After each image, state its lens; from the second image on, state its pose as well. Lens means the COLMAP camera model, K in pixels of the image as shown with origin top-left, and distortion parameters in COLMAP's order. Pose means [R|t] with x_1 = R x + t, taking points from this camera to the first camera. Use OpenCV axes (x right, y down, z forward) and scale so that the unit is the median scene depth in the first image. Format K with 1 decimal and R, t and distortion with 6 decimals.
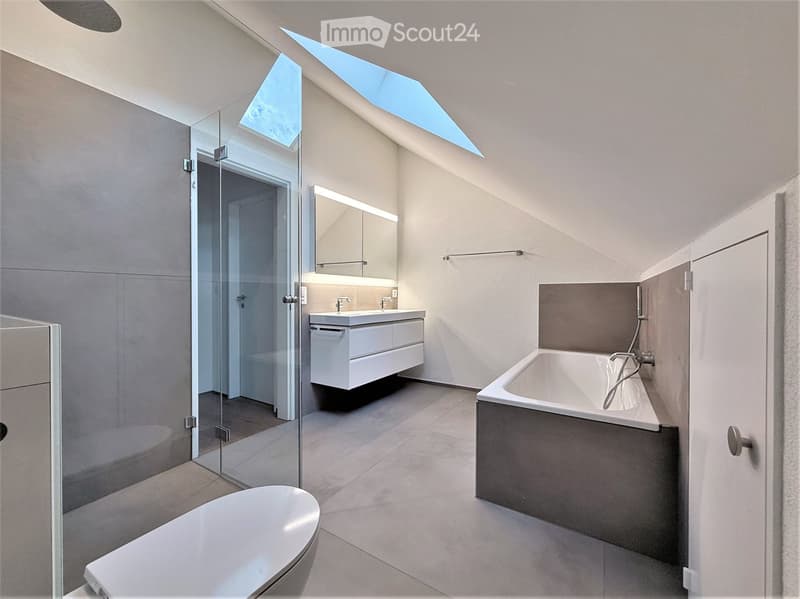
lens RADIAL K [[329.1, 0, 395.6], [0, 329.1, 298.4], [0, 0, 1]] dist [-0.001031, -0.000045]
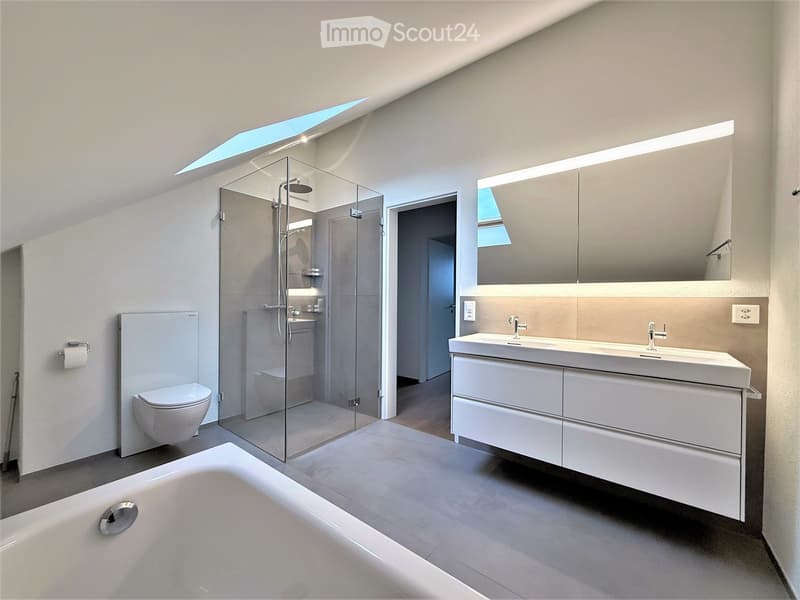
lens RADIAL K [[312.9, 0, 401.2], [0, 312.9, 300.1], [0, 0, 1]] dist [-0.000062, 0.000012]
pose [[-0.083515, -0.001360, -0.996506, 0.537957], [-0.016522, 0.999864, 0.000020, -0.032676], [0.996370, 0.016466, -0.083526, 0.824231]]
